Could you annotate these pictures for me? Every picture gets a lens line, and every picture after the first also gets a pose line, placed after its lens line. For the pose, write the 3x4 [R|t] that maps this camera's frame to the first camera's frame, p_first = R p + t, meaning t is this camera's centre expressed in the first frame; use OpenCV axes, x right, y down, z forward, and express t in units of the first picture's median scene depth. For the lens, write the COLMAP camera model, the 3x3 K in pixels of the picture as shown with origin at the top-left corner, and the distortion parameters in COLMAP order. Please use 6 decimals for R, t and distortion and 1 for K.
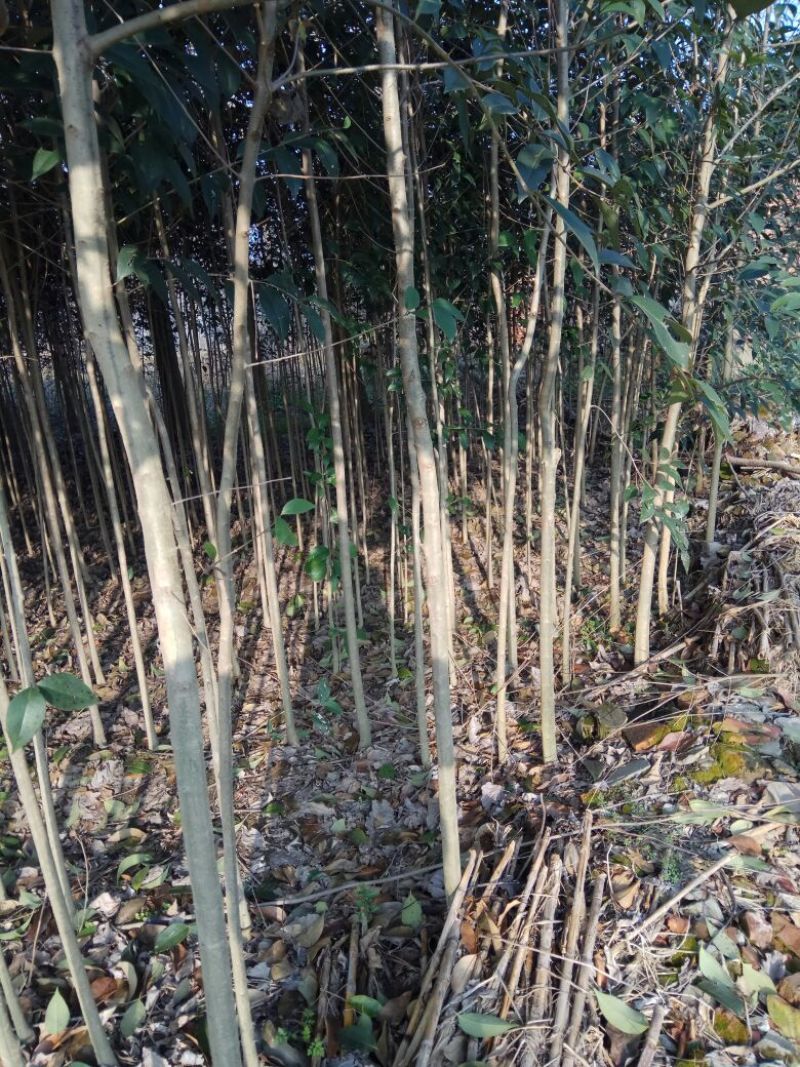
lens RADIAL K [[788.8, 0, 393.2], [0, 788.8, 497.7], [0, 0, 1]] dist [0.030567, -0.032871]
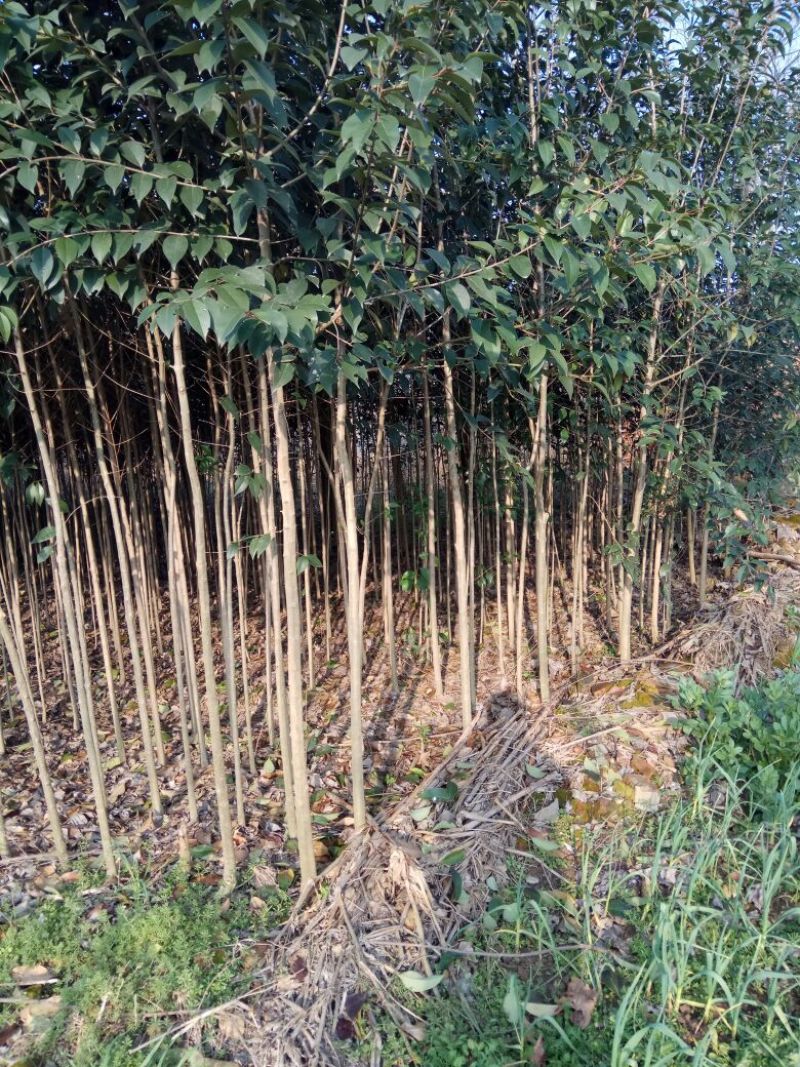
lens RADIAL K [[822.5, 0, 382.7], [0, 822.5, 519.8], [0, 0, 1]] dist [0.092006, -0.130320]
pose [[0.980586, 0.050230, -0.189545, 0.183608], [-0.072159, 0.991240, -0.110622, 0.178319], [0.182327, 0.122152, 0.975621, -0.856262]]
